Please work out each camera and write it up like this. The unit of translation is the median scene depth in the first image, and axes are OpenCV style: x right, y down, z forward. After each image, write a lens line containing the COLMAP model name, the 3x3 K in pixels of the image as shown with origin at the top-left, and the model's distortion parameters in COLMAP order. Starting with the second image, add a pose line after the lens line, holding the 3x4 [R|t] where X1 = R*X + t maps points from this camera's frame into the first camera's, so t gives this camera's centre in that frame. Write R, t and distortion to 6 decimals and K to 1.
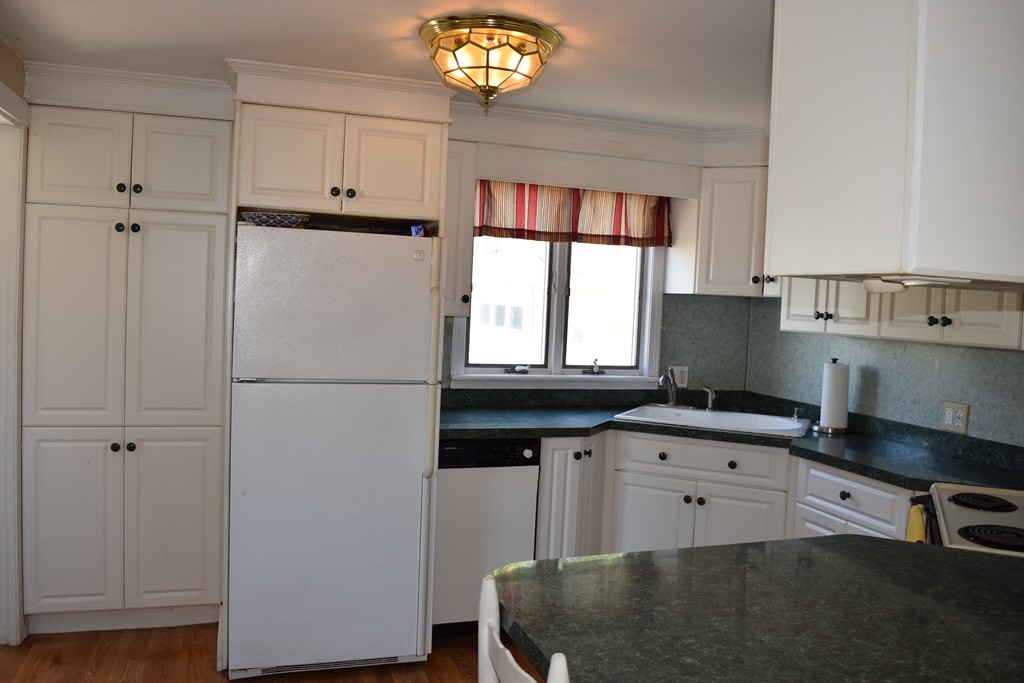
lens RADIAL K [[776.6, 0, 507.8], [0, 776.6, 341.8], [0, 0, 1]] dist [-0.098435, 0.003460]
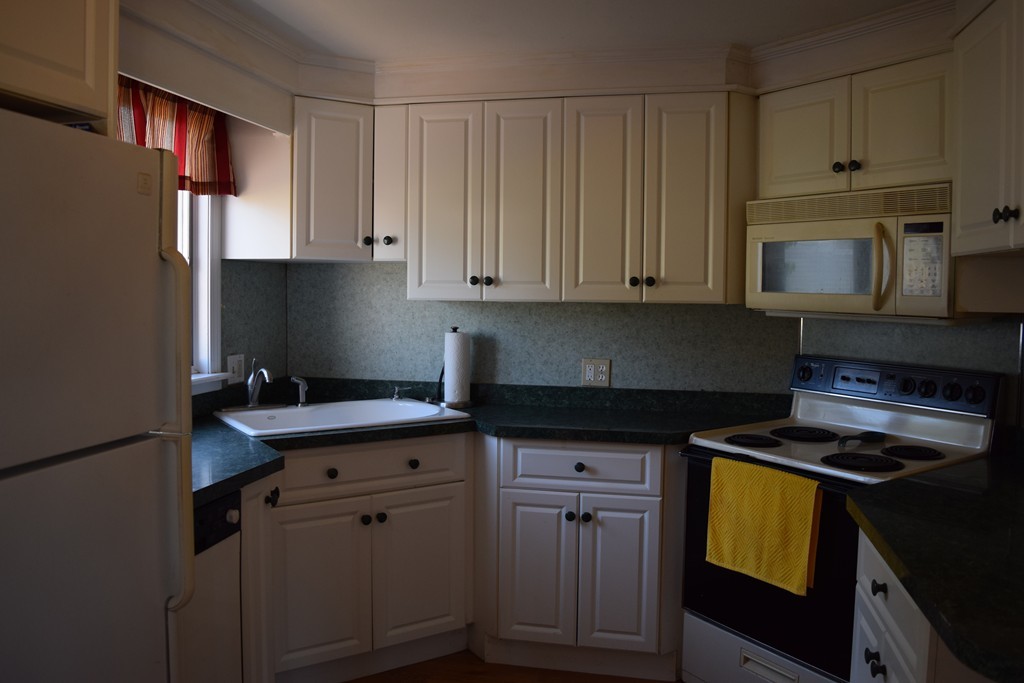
lens RADIAL K [[776.6, 0, 511.1], [0, 776.6, 341.0], [0, 0, 1]] dist [-0.098435, 0.003460]
pose [[0.526065, -0.091767, 0.845479, -0.337969], [0.058860, 0.995706, 0.071449, -0.025009], [-0.848405, 0.012178, 0.529207, 0.457923]]
